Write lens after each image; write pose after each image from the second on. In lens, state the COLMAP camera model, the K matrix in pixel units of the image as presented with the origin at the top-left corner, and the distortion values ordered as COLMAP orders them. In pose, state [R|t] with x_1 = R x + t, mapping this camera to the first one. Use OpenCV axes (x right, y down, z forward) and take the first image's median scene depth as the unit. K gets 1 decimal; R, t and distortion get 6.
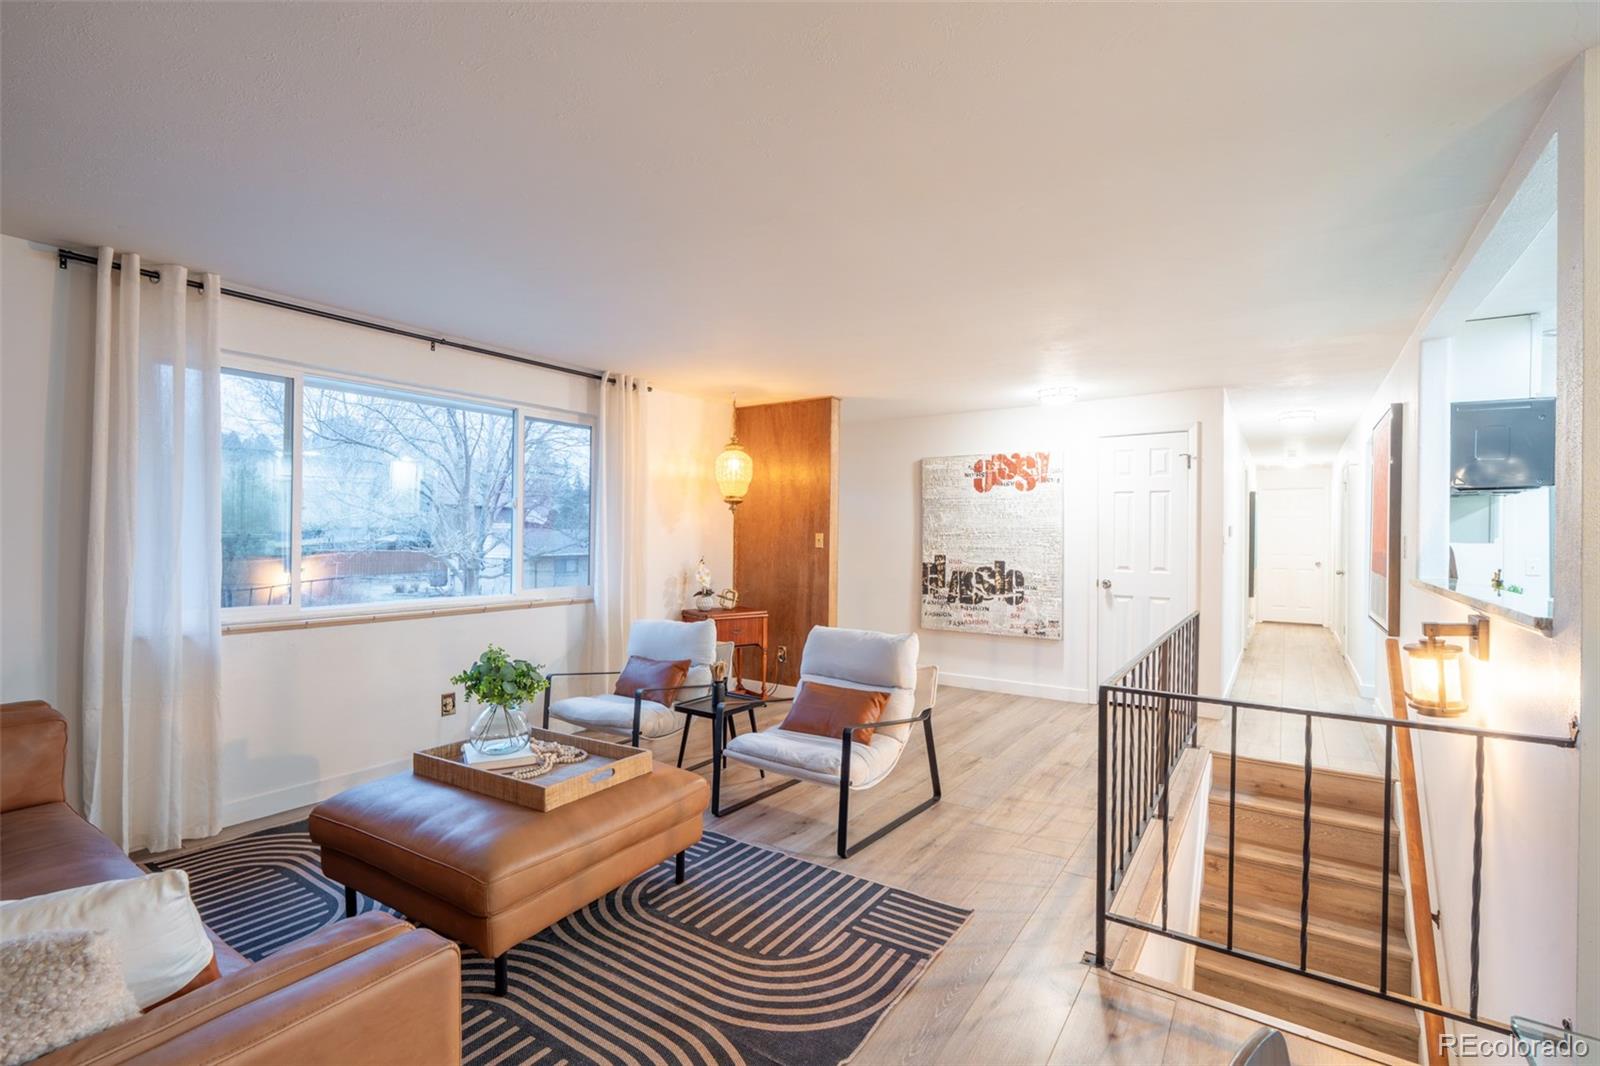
lens RADIAL K [[714.8, 0, 803.2], [0, 714.8, 533.2], [0, 0, 1]] dist [-0.013153, 0.001481]
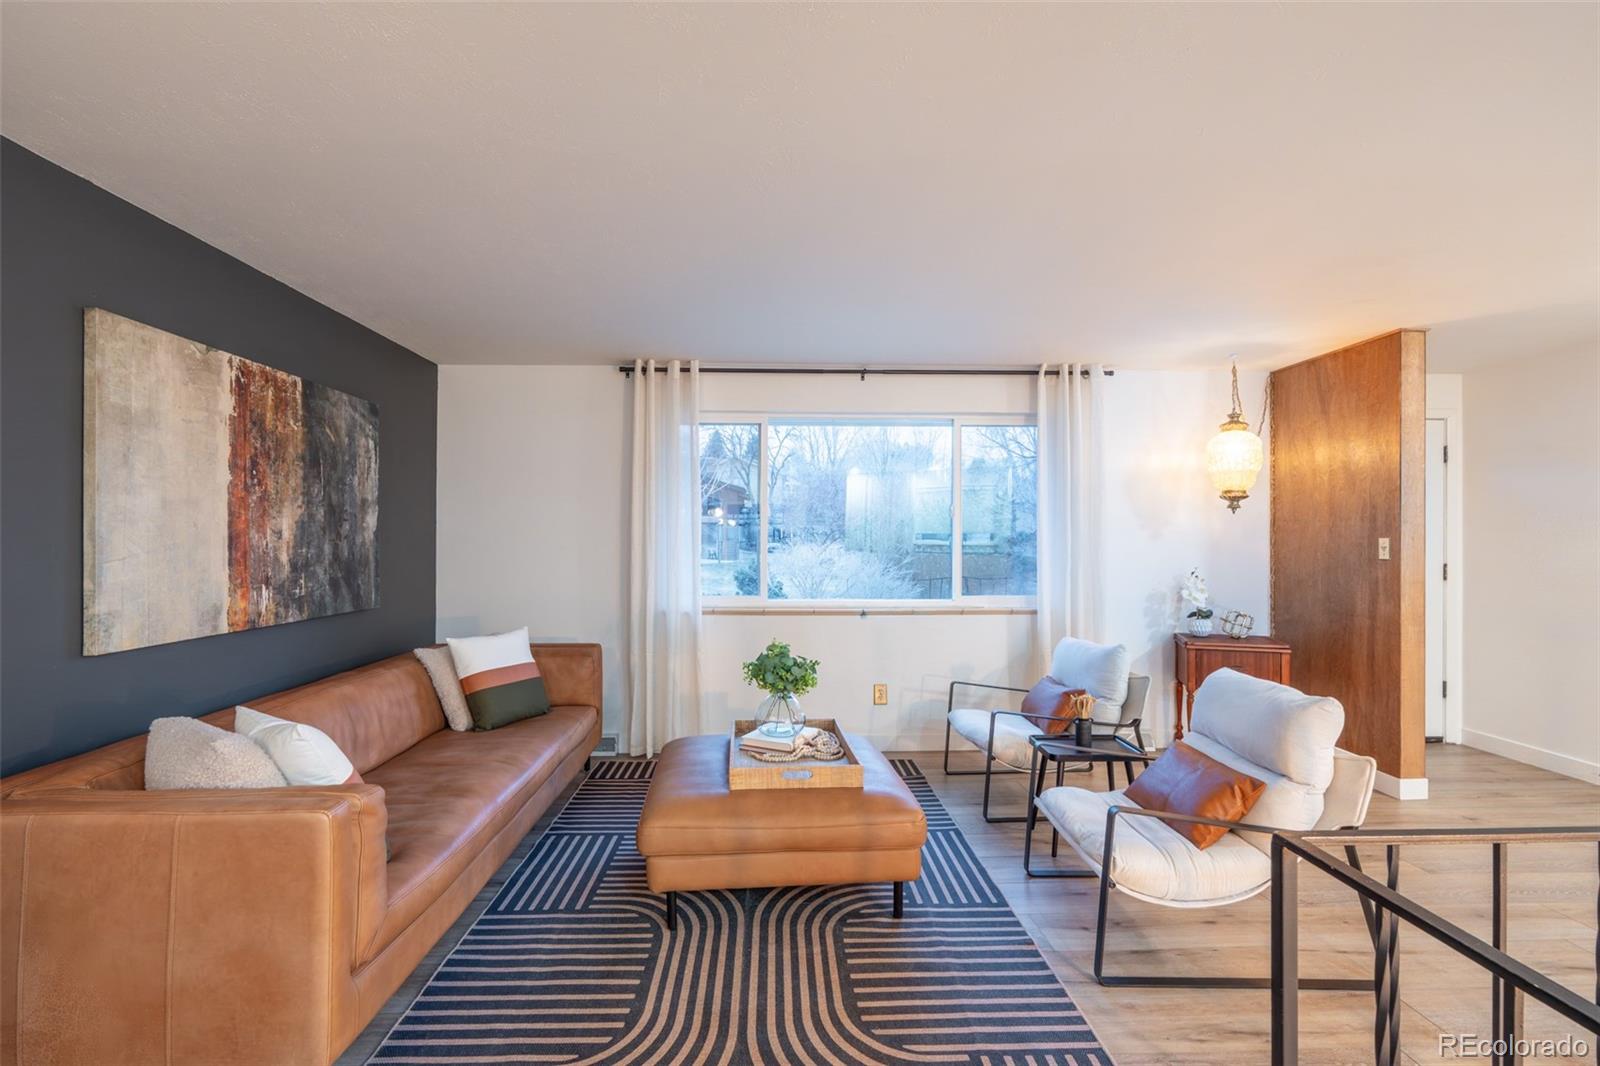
lens RADIAL K [[723.3, 0, 795.6], [0, 723.3, 537.5], [0, 0, 1]] dist [-0.014608, -0.000112]
pose [[0.589811, -0.009864, -0.807481, 0.353463], [0.006081, 0.999951, -0.007773, 0.002817], [0.807519, -0.000325, 0.589842, 0.237681]]
